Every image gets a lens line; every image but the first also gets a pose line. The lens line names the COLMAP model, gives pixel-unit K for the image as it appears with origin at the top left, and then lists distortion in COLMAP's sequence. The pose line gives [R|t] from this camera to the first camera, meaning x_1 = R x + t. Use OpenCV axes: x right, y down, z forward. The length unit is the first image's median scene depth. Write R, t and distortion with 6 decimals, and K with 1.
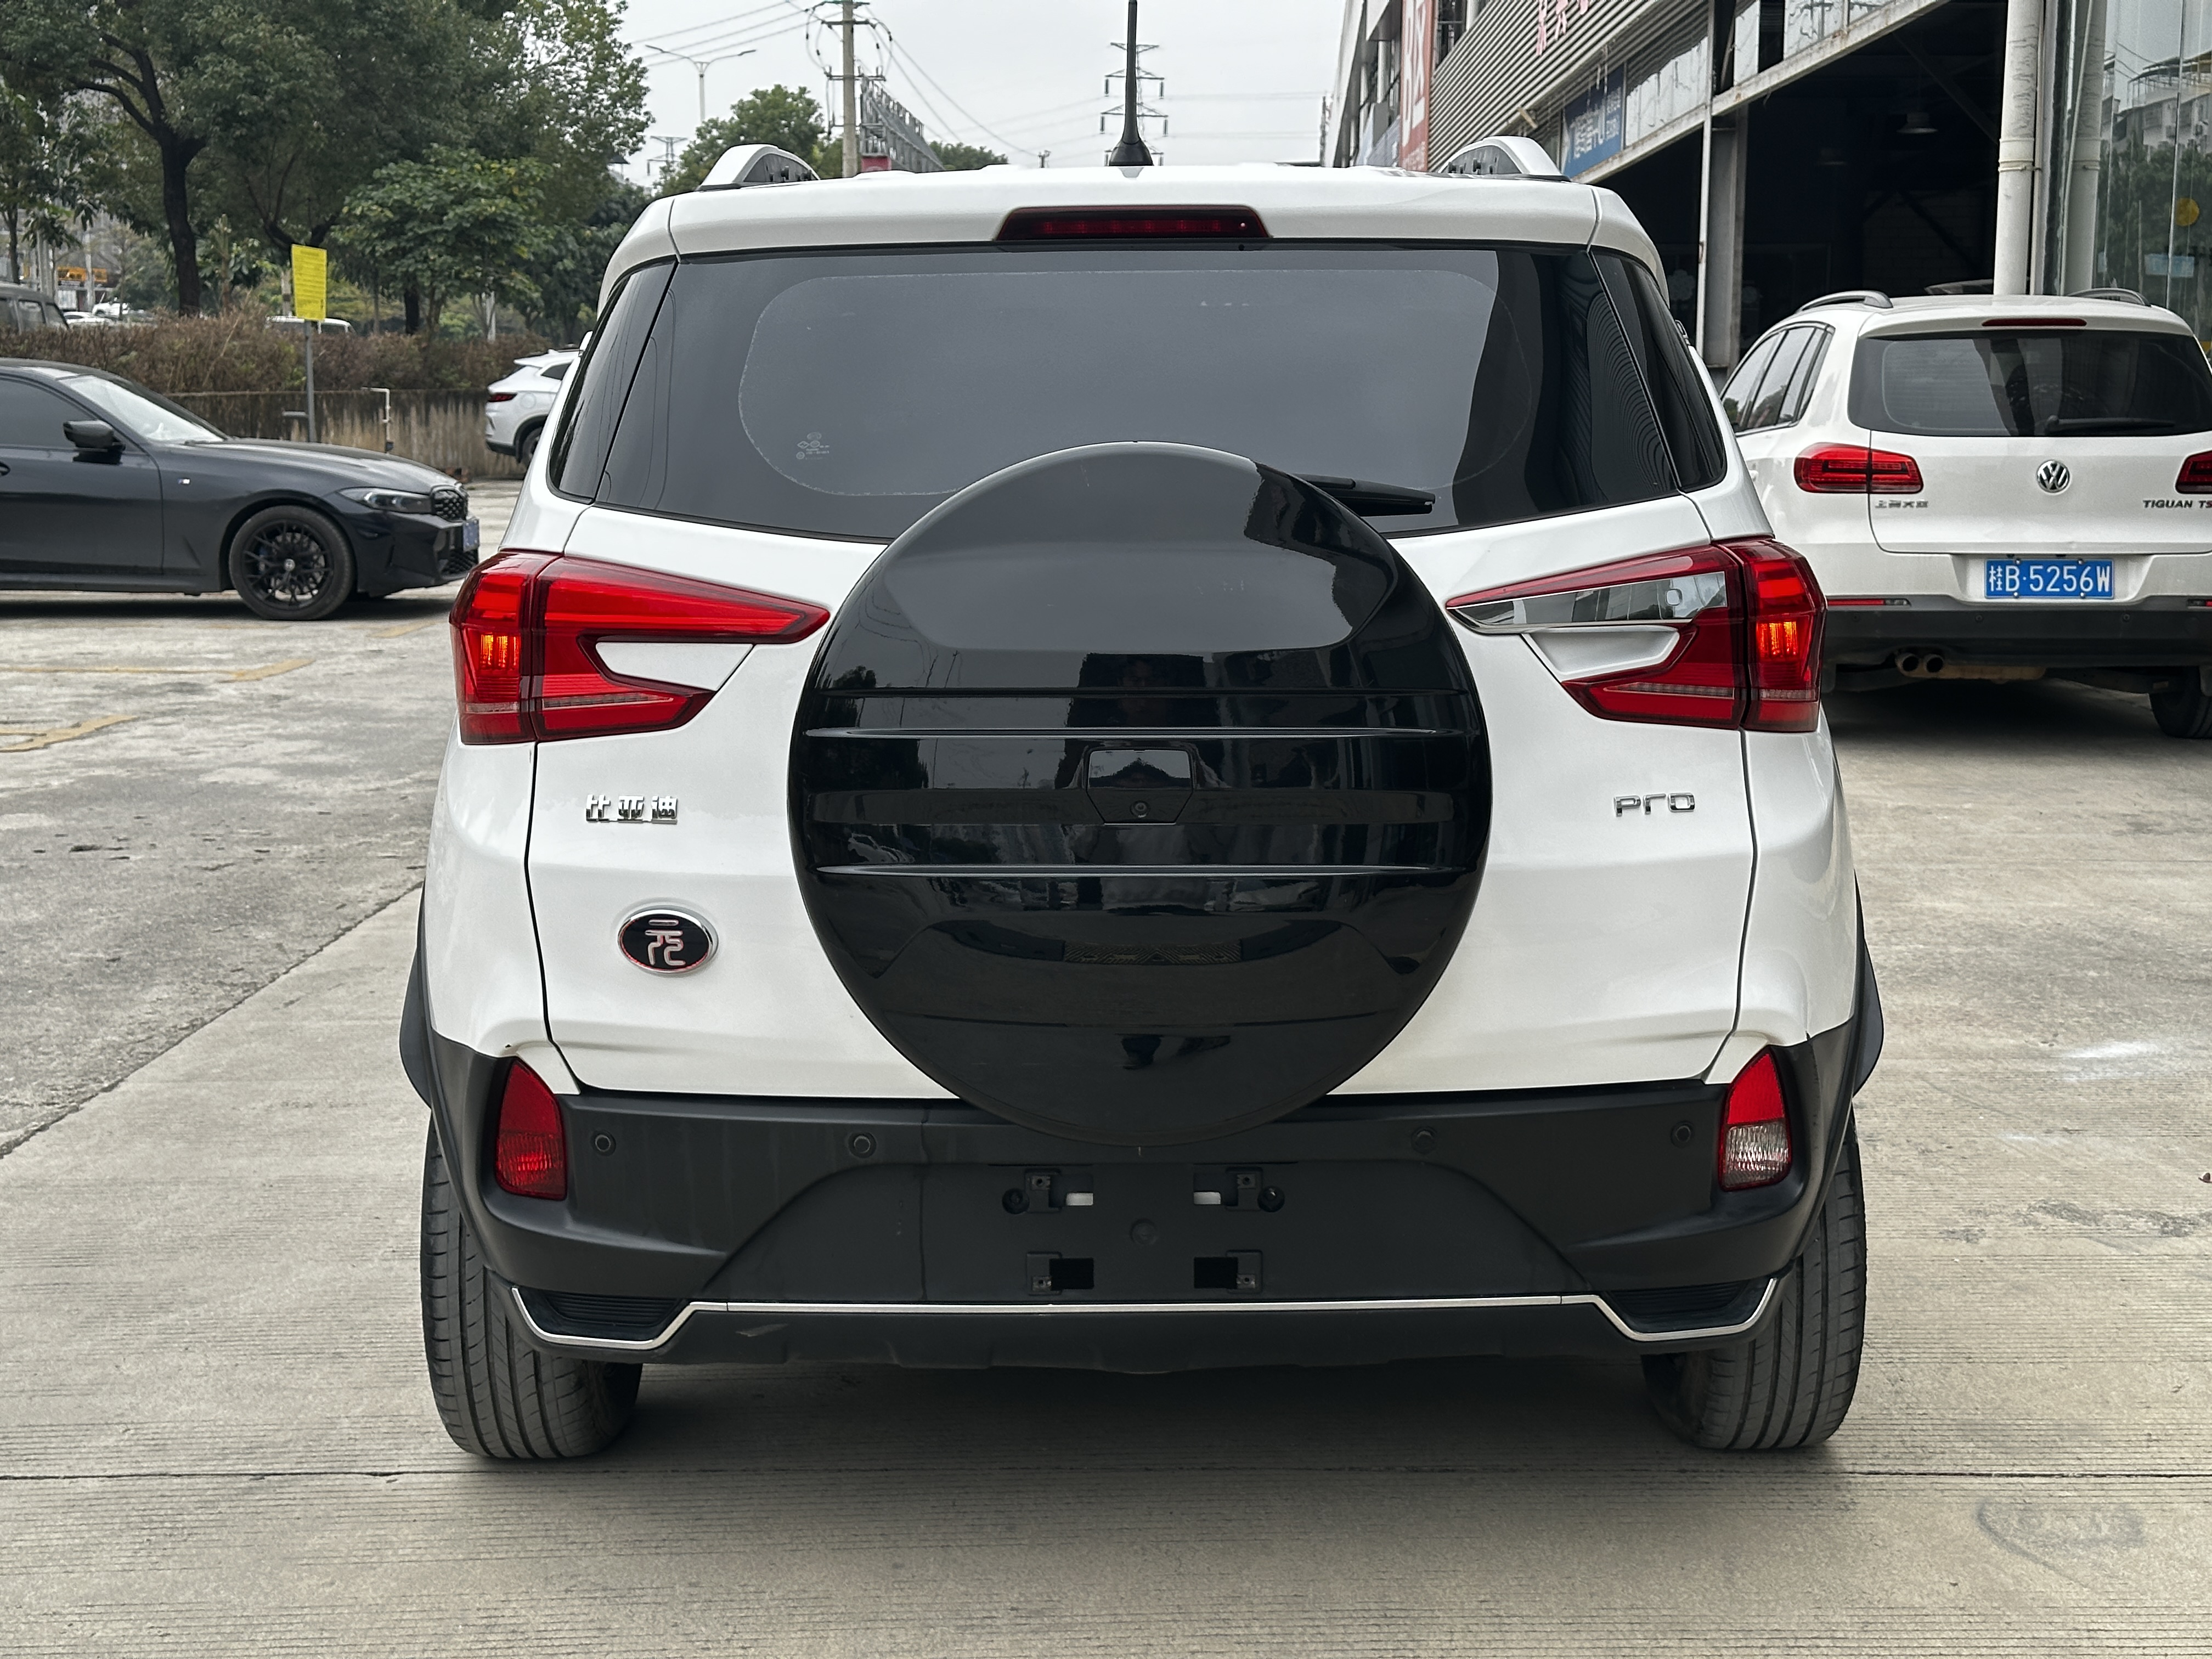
lens RADIAL K [[3063.1, 0, 1099.2], [0, 3063.1, 842.0], [0, 0, 1]] dist [0.225234, -0.547784]
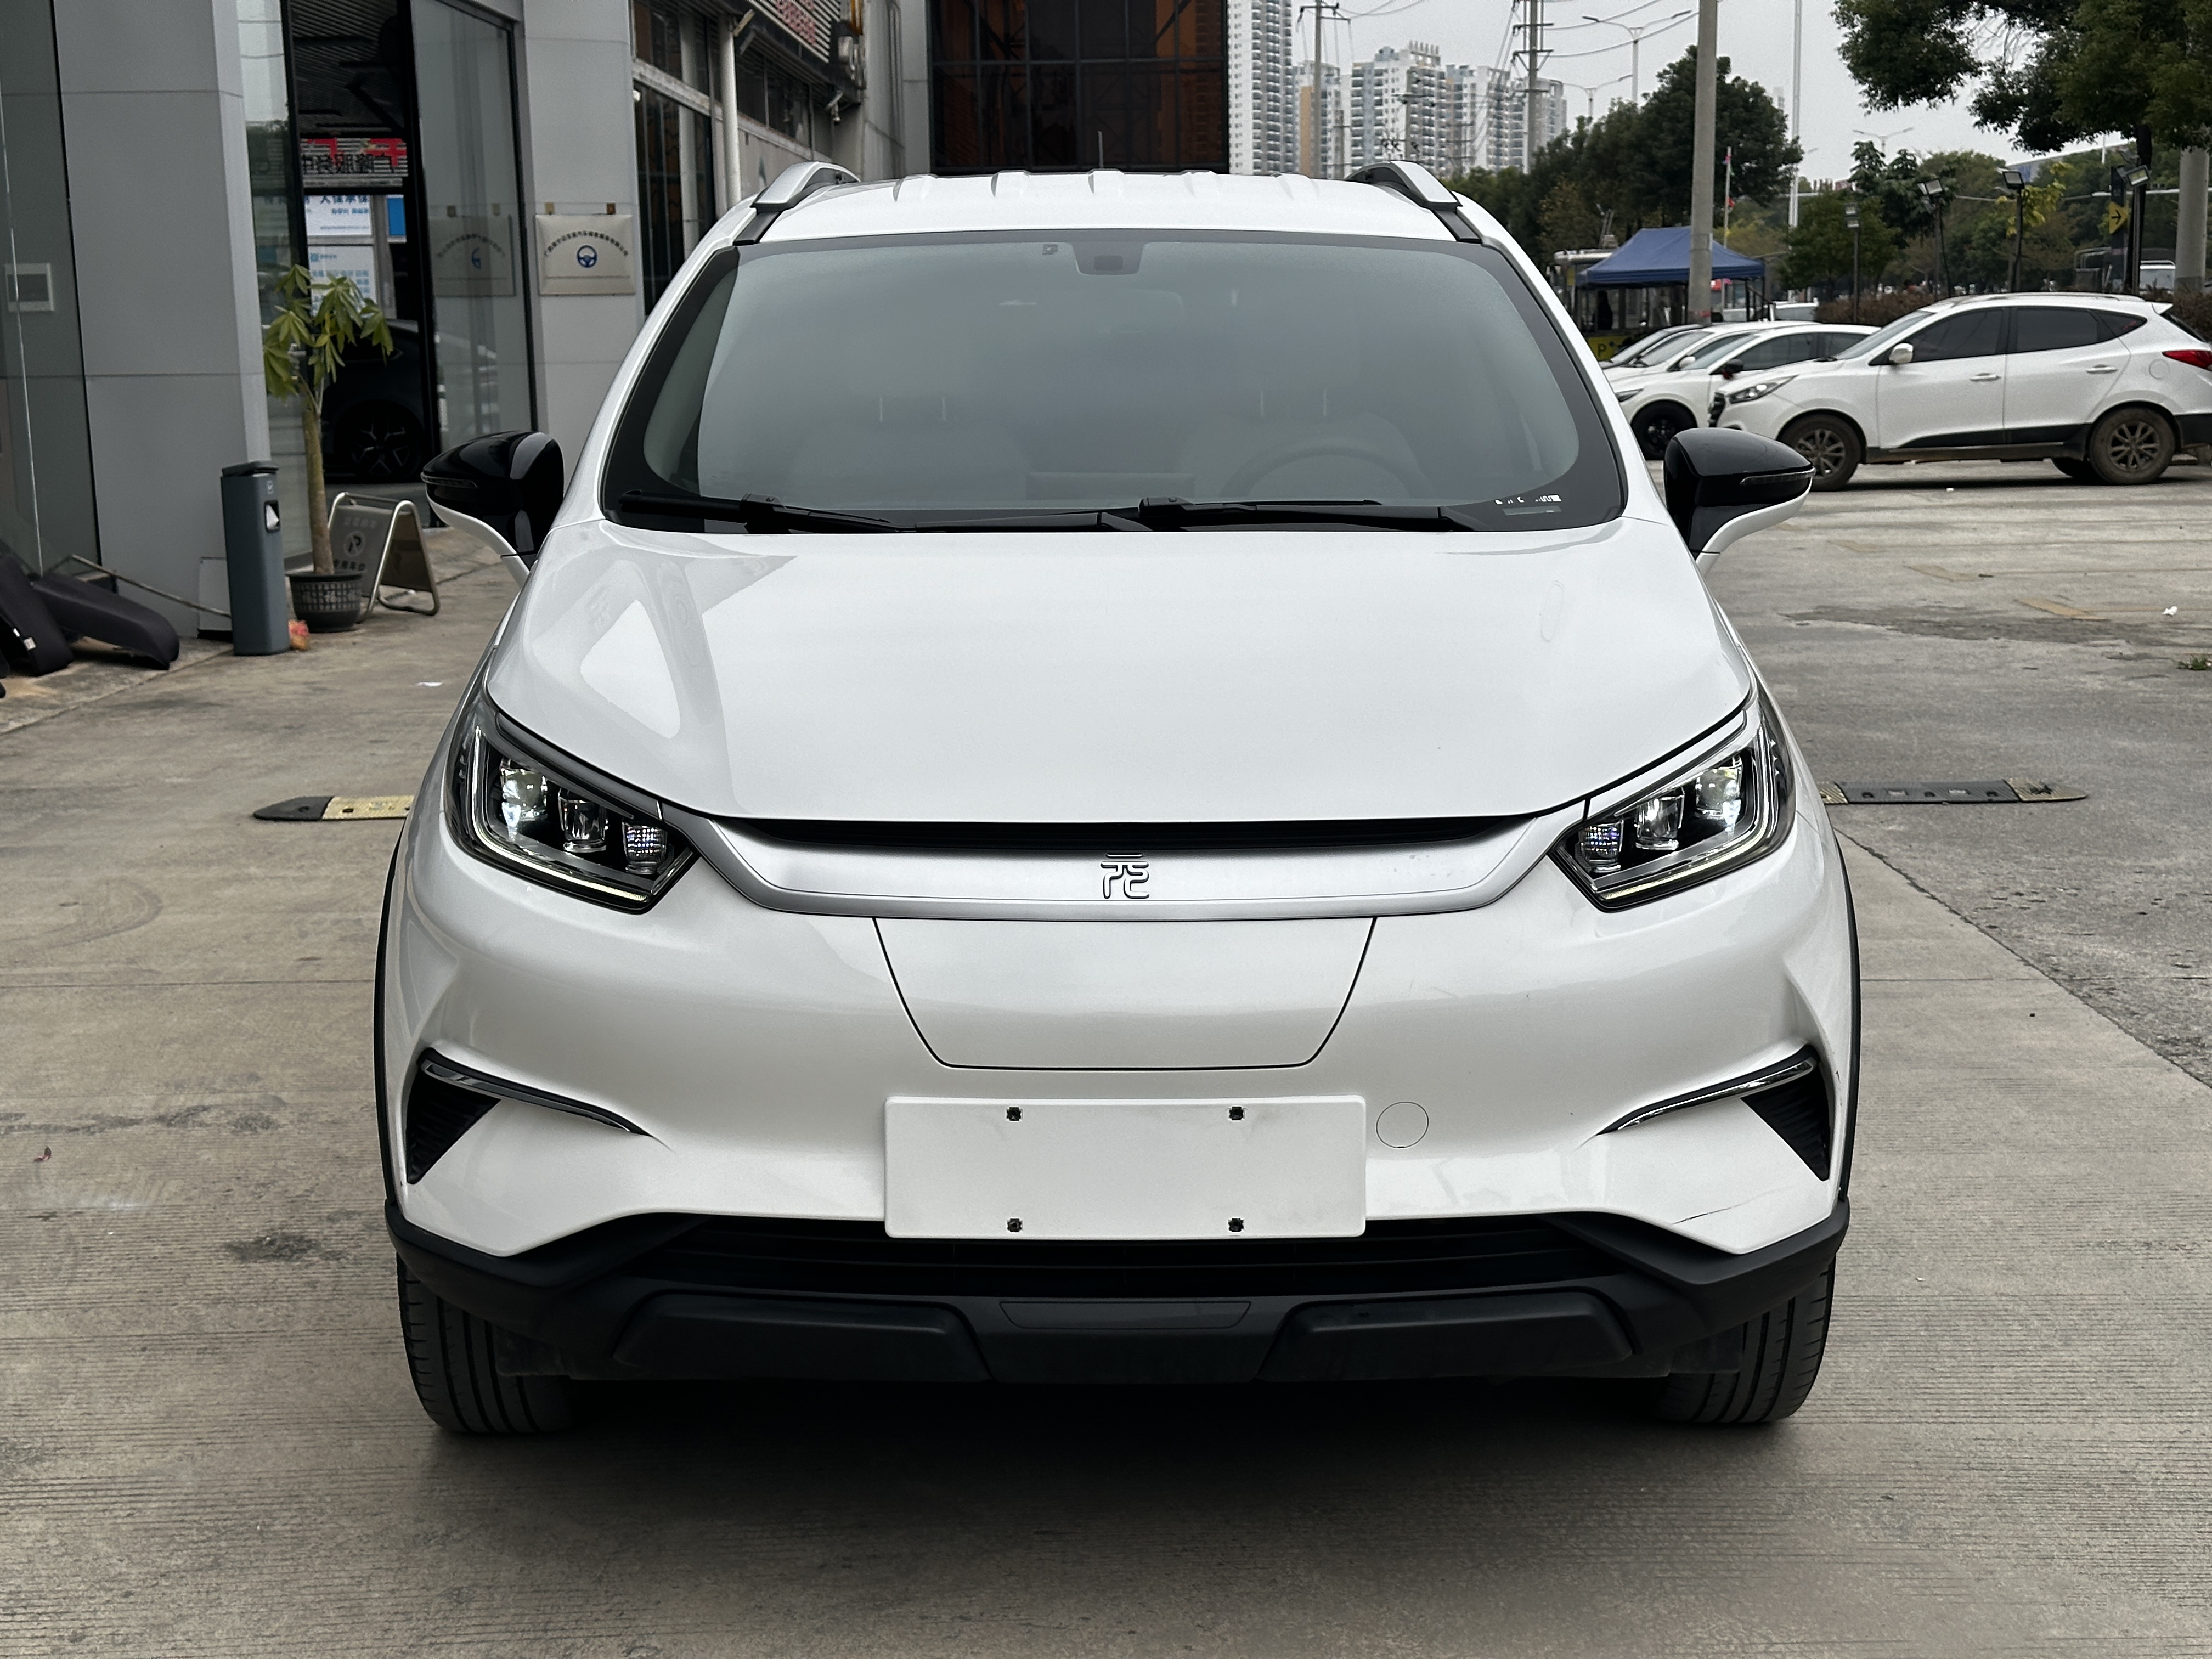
lens RADIAL K [[3063.1, 0, 1099.2], [0, 3063.1, 842.0], [0, 0, 1]] dist [0.225234, -0.547784]
pose [[-0.999814, 0.016509, -0.009936, 0.024040], [0.012673, 0.951849, 0.306304, -0.308400], [0.014514, 0.306121, -0.951882, 2.034208]]
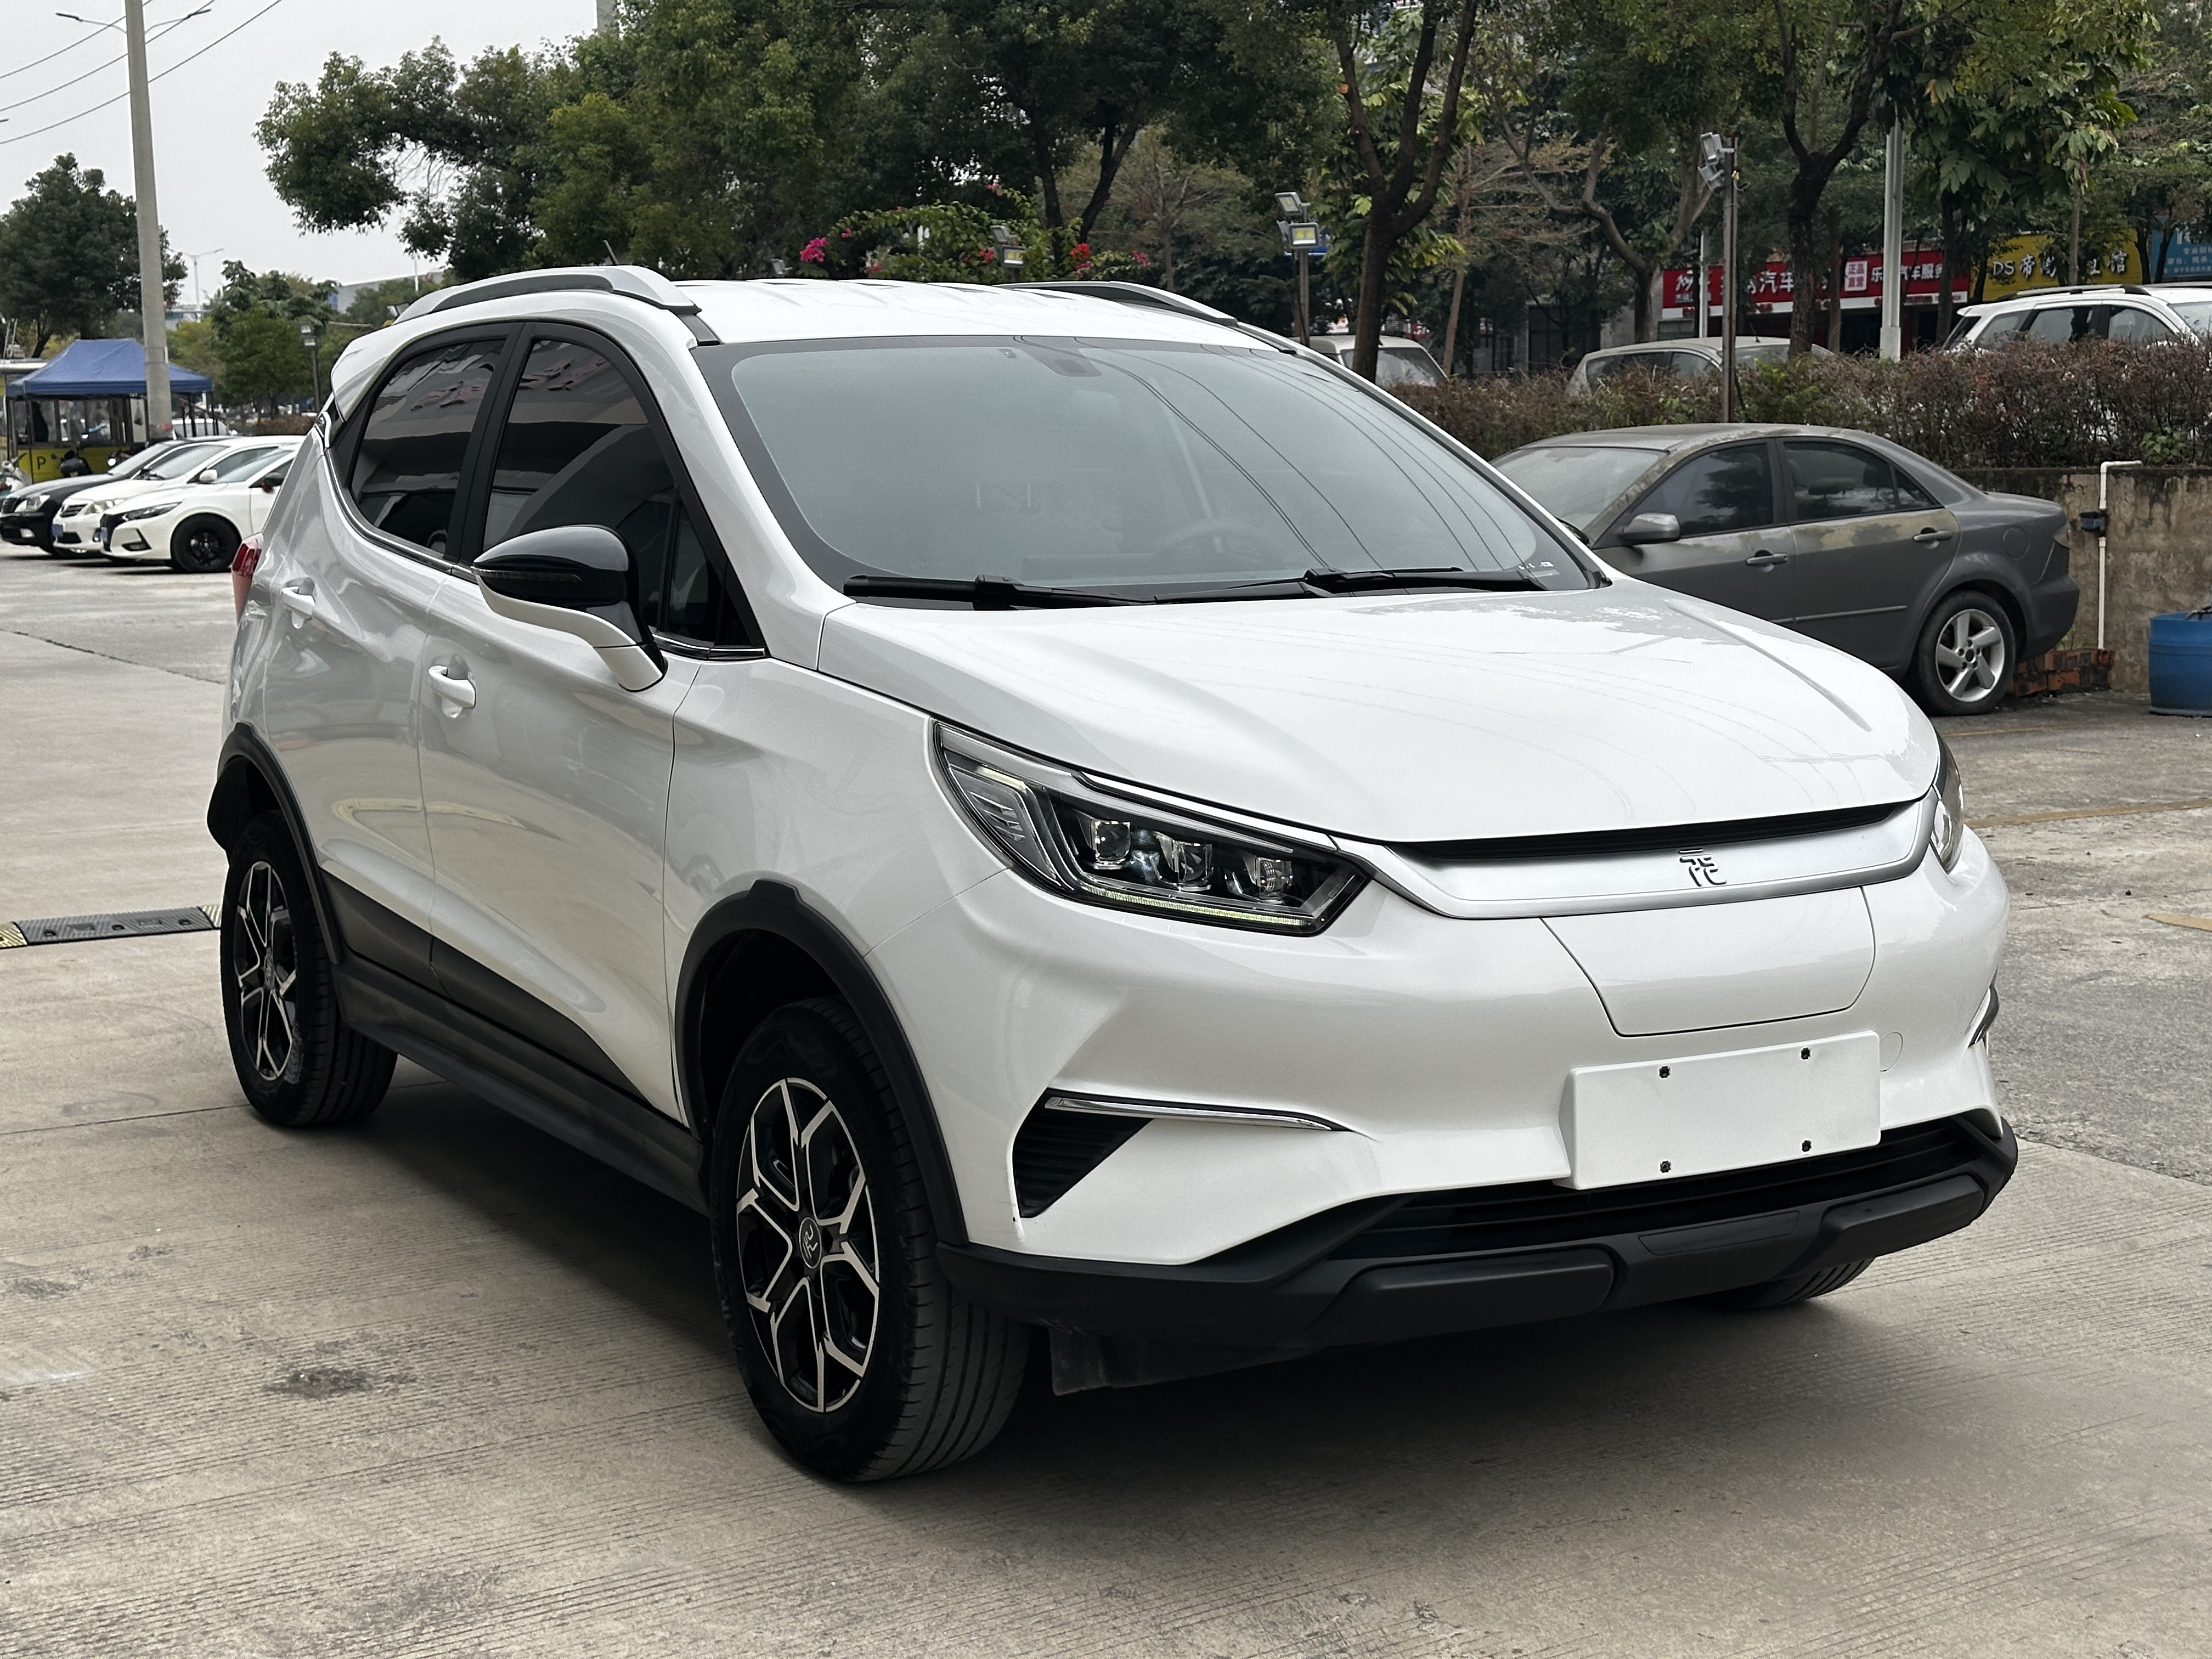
lens RADIAL K [[3063.1, 0, 1099.2], [0, 3063.1, 842.0], [0, 0, 1]] dist [0.225234, -0.547784]
pose [[-0.853505, 0.081217, -0.514717, 0.527269], [-0.063068, 0.964417, 0.256753, -0.300453], [0.517254, 0.251602, -0.818012, 1.980536]]
